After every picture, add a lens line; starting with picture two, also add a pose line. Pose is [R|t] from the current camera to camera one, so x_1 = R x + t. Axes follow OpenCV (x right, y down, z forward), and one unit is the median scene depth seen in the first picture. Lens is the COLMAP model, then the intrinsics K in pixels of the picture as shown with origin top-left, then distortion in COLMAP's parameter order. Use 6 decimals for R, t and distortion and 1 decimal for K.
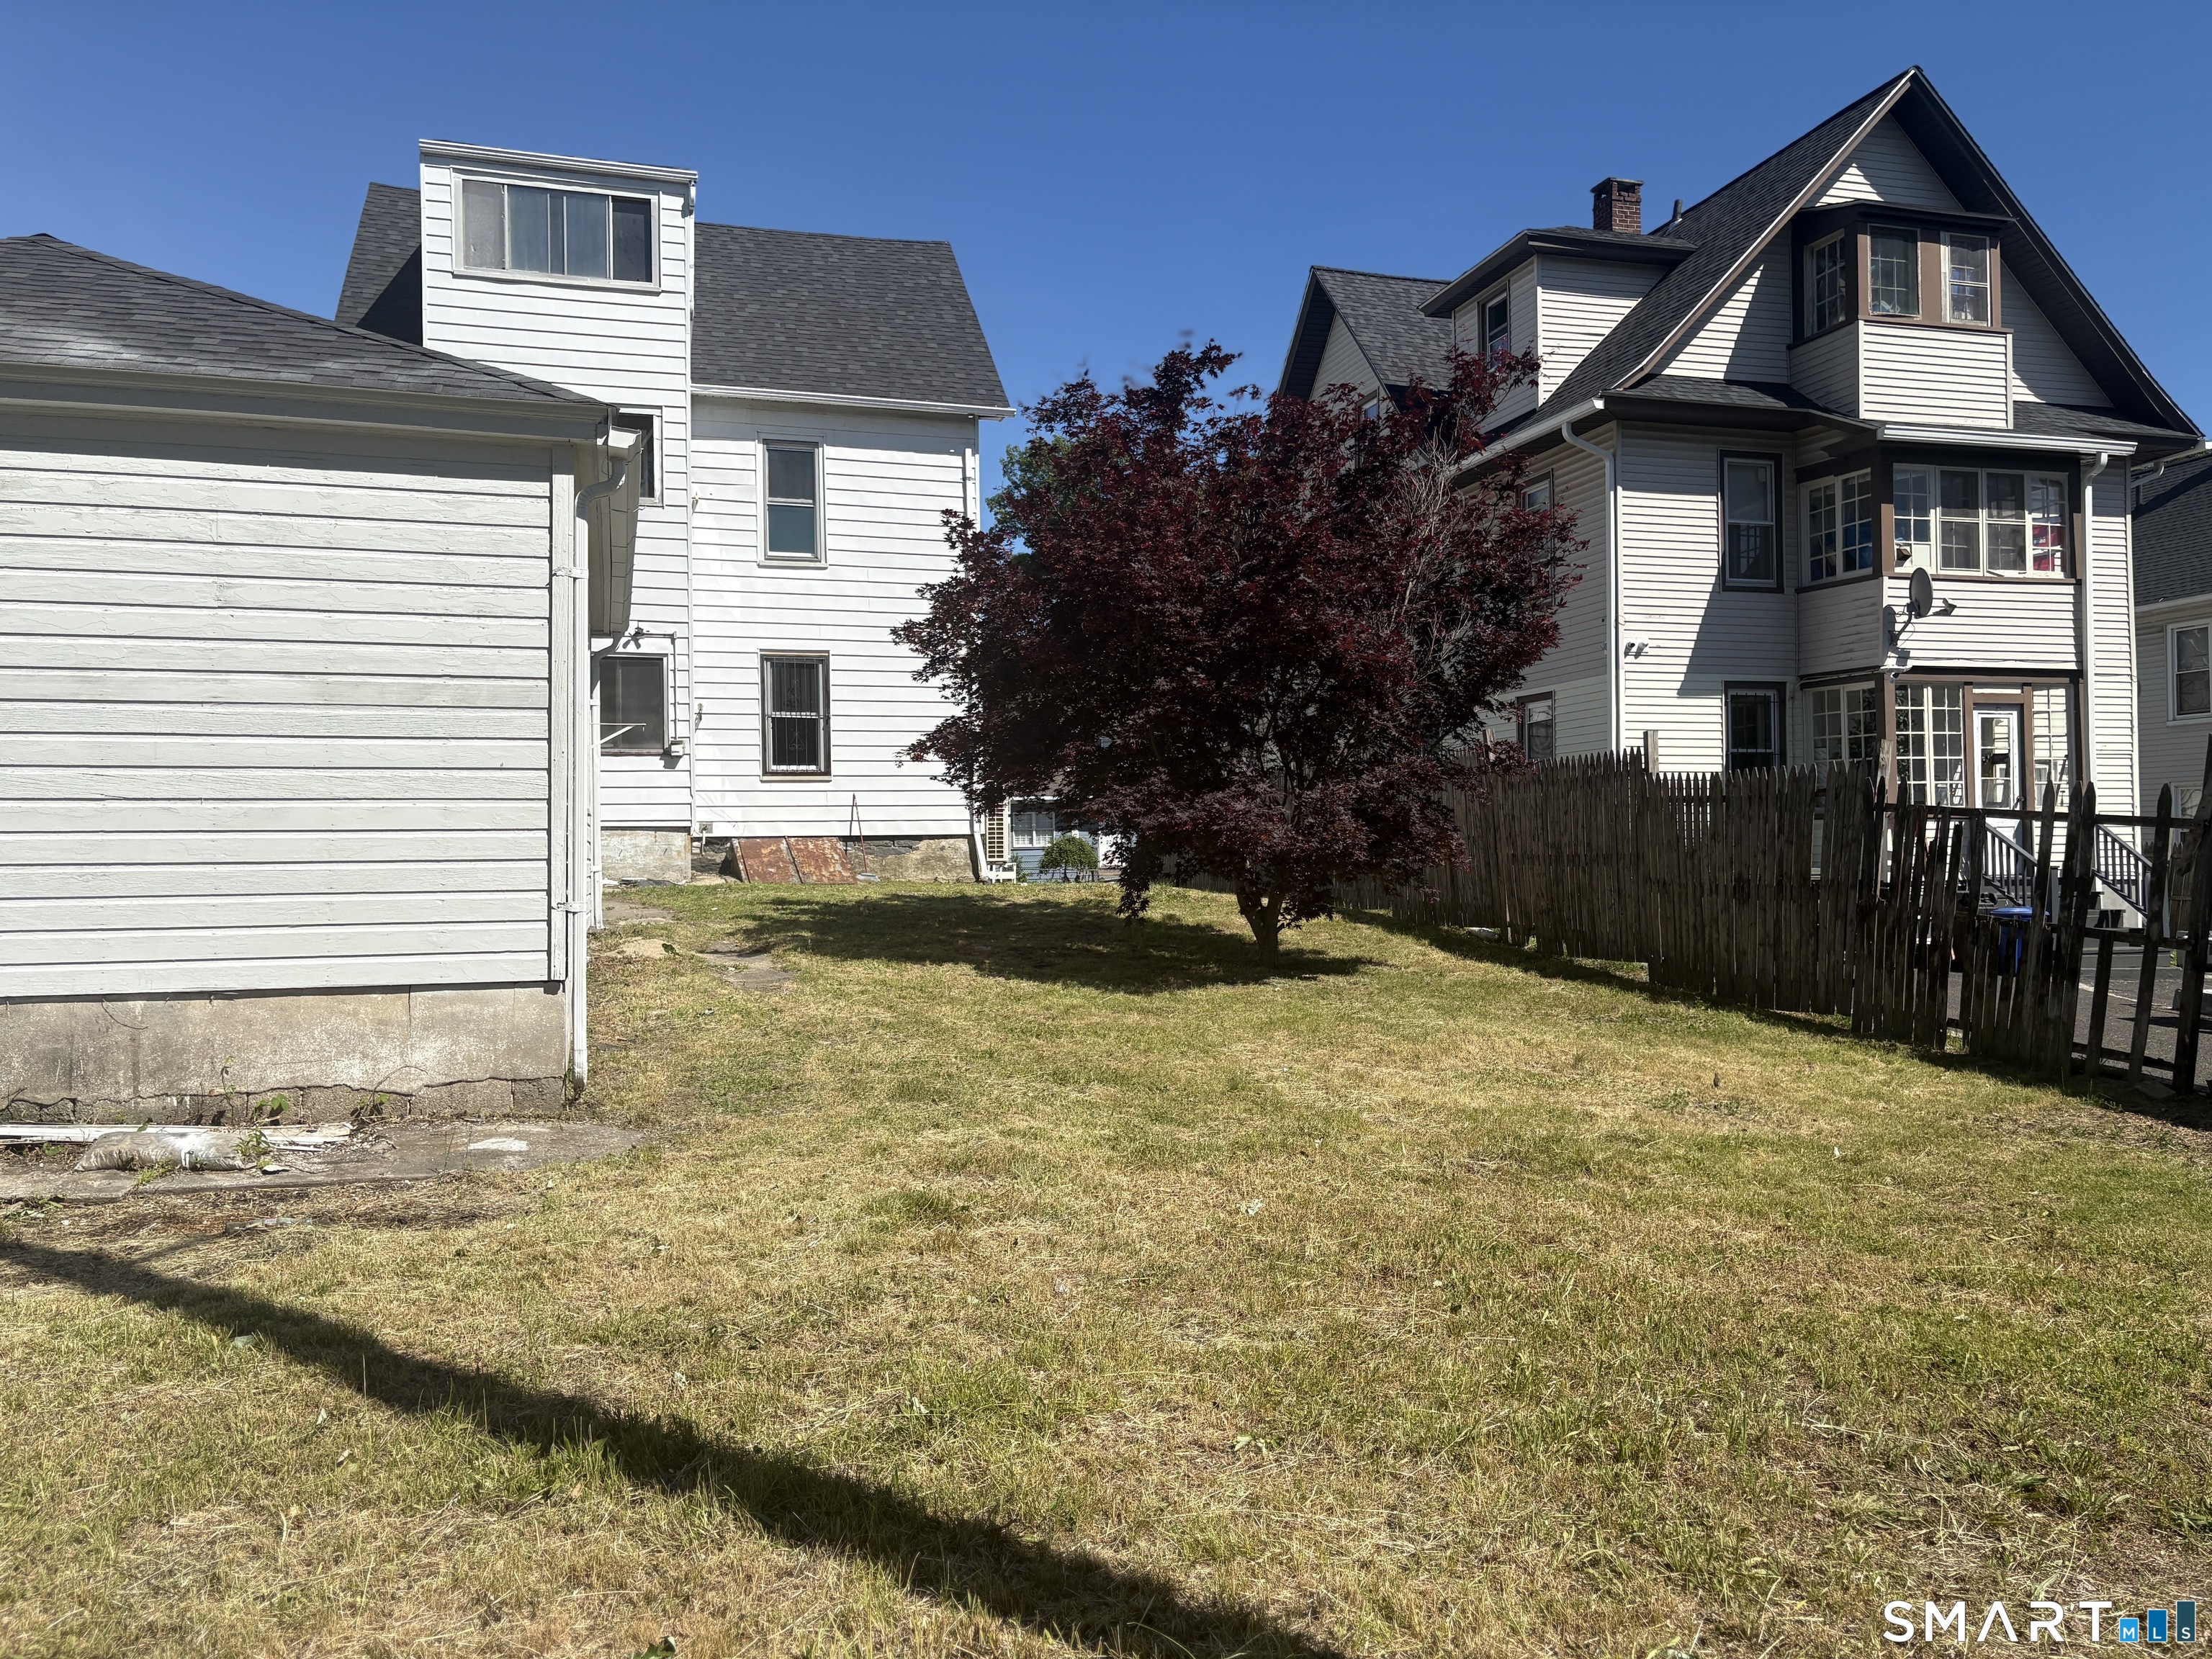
lens RADIAL K [[1698.2, 0, 1106.0], [0, 1698.2, 829.5], [0, 0, 1]] dist [-0.059203, 0.195450]
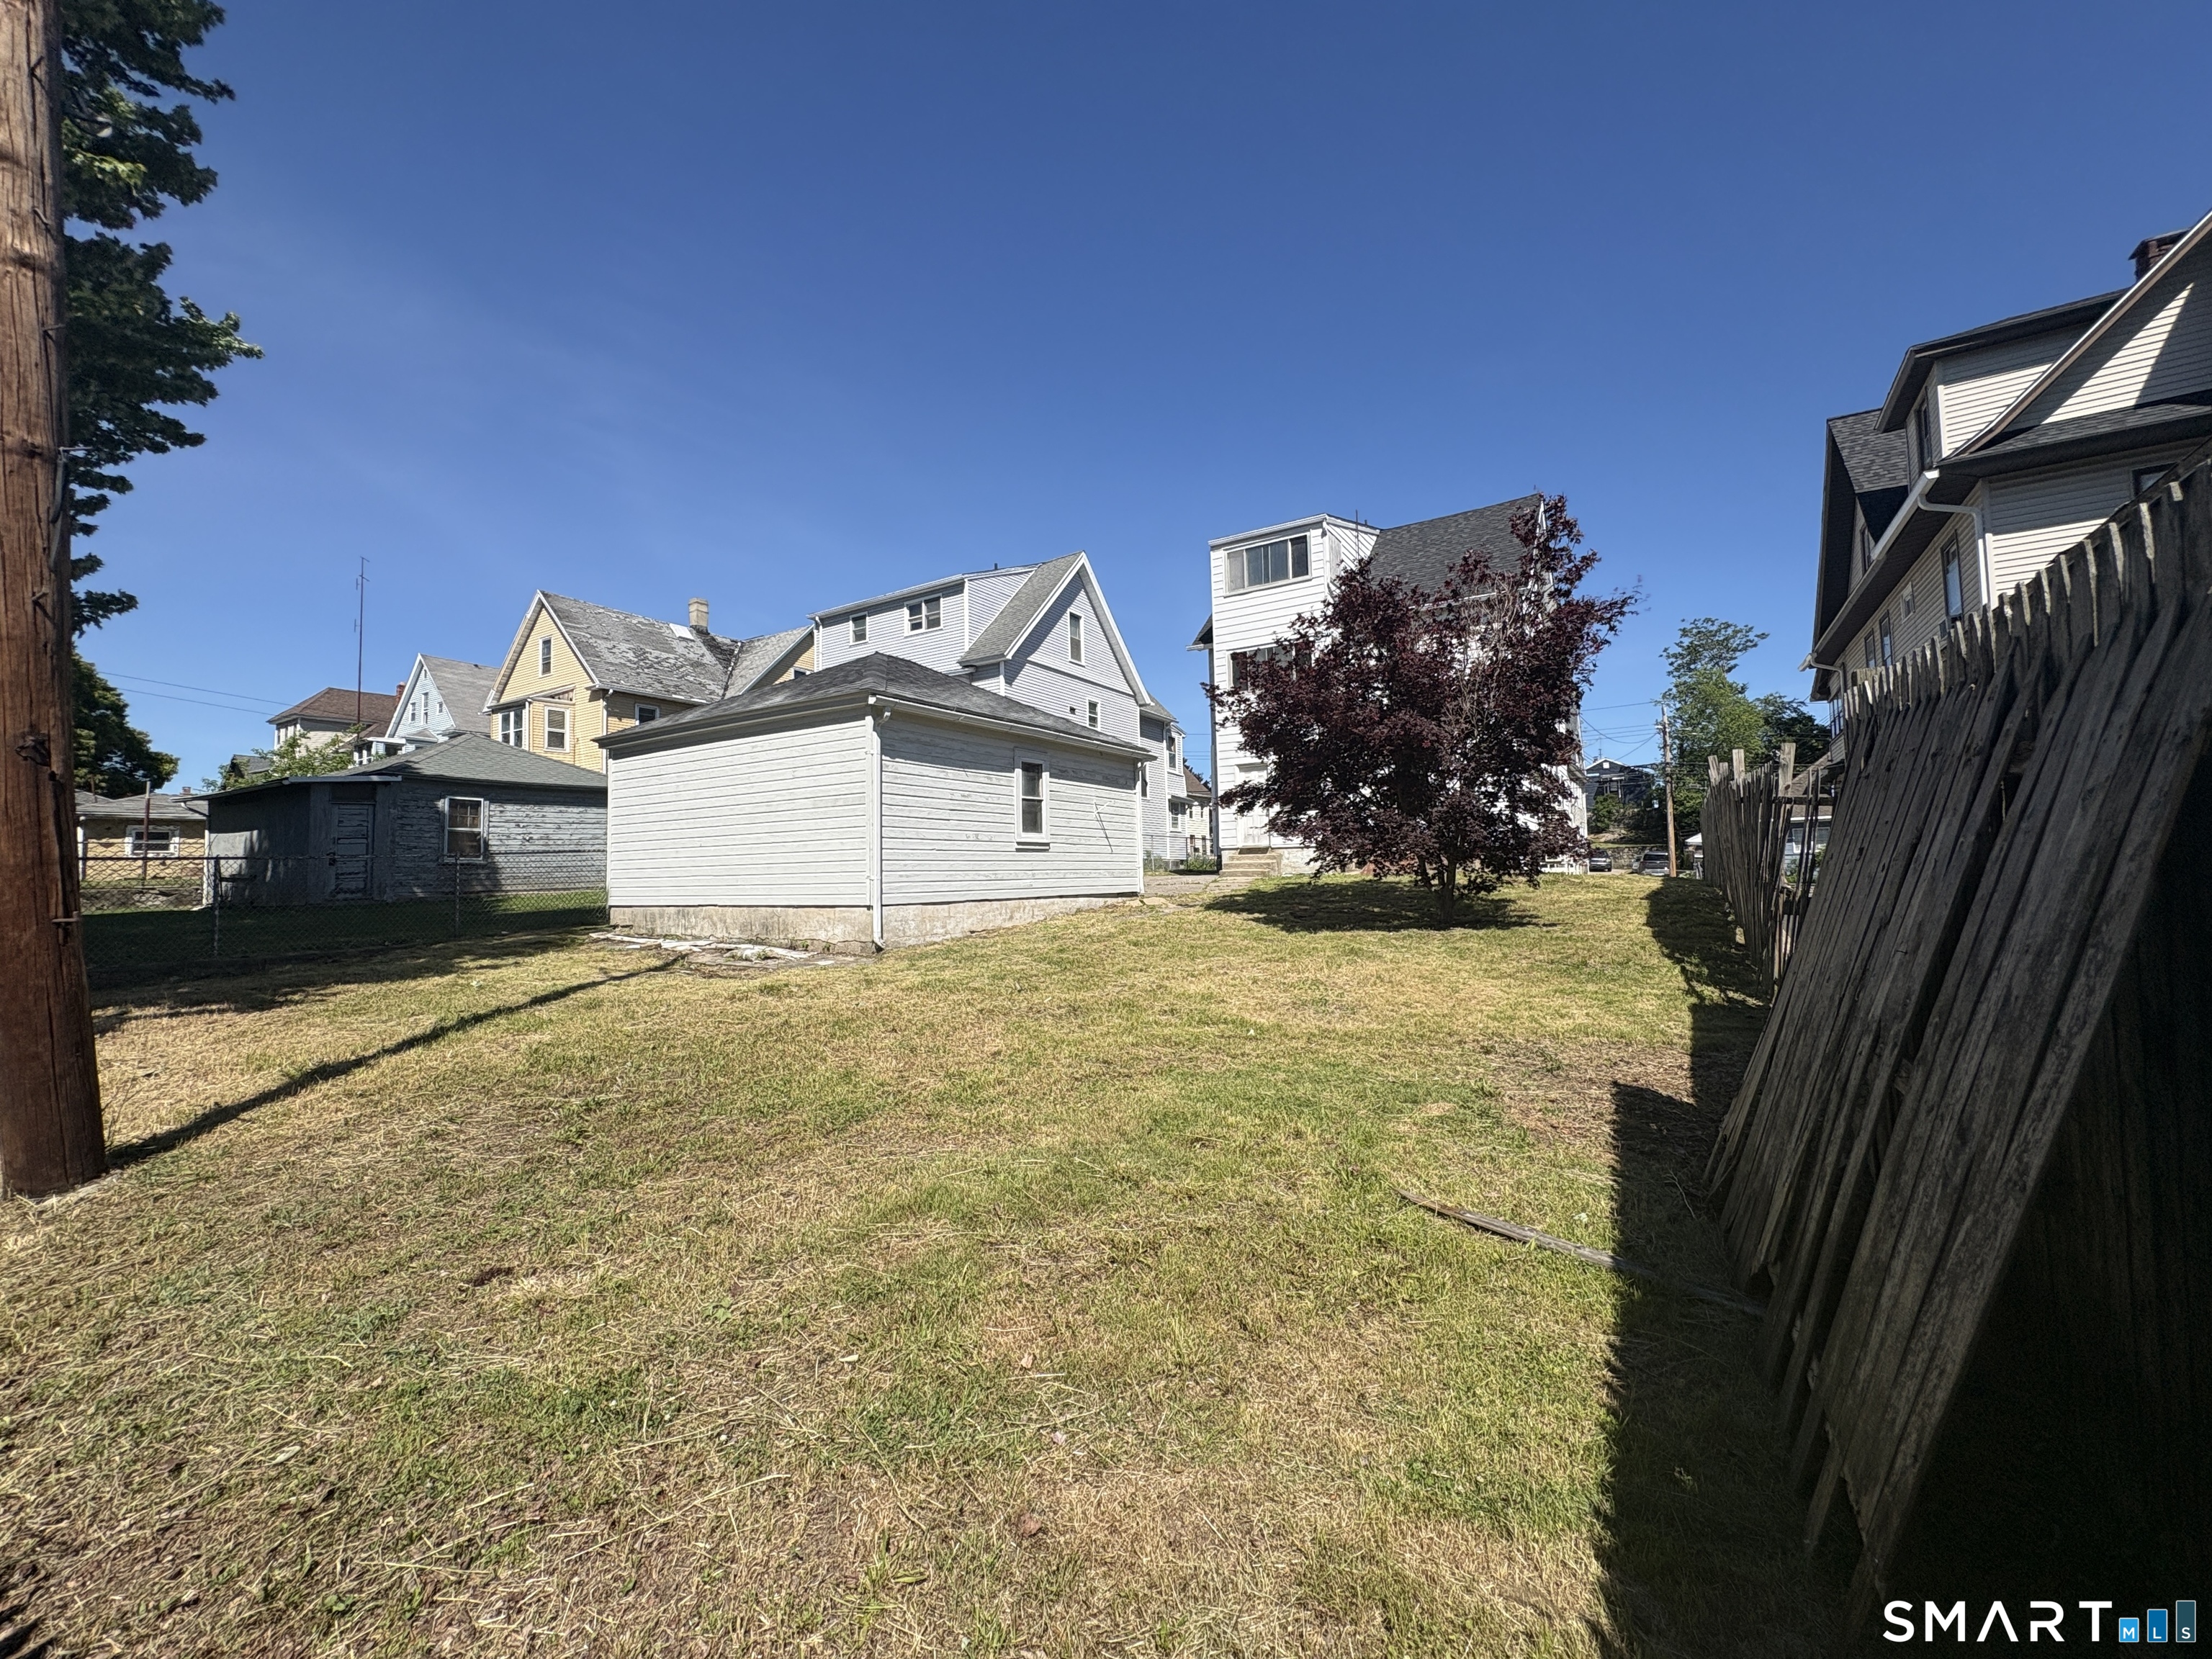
lens RADIAL K [[883.8, 0, 1106.0], [0, 883.8, 829.5], [0, 0, 1]] dist [0.001902, 0.000375]
pose [[0.659160, -0.044437, -0.750689, 0.349322], [0.025072, 0.998996, -0.037121, 0.011051], [0.751585, 0.005648, 0.659612, 0.130296]]
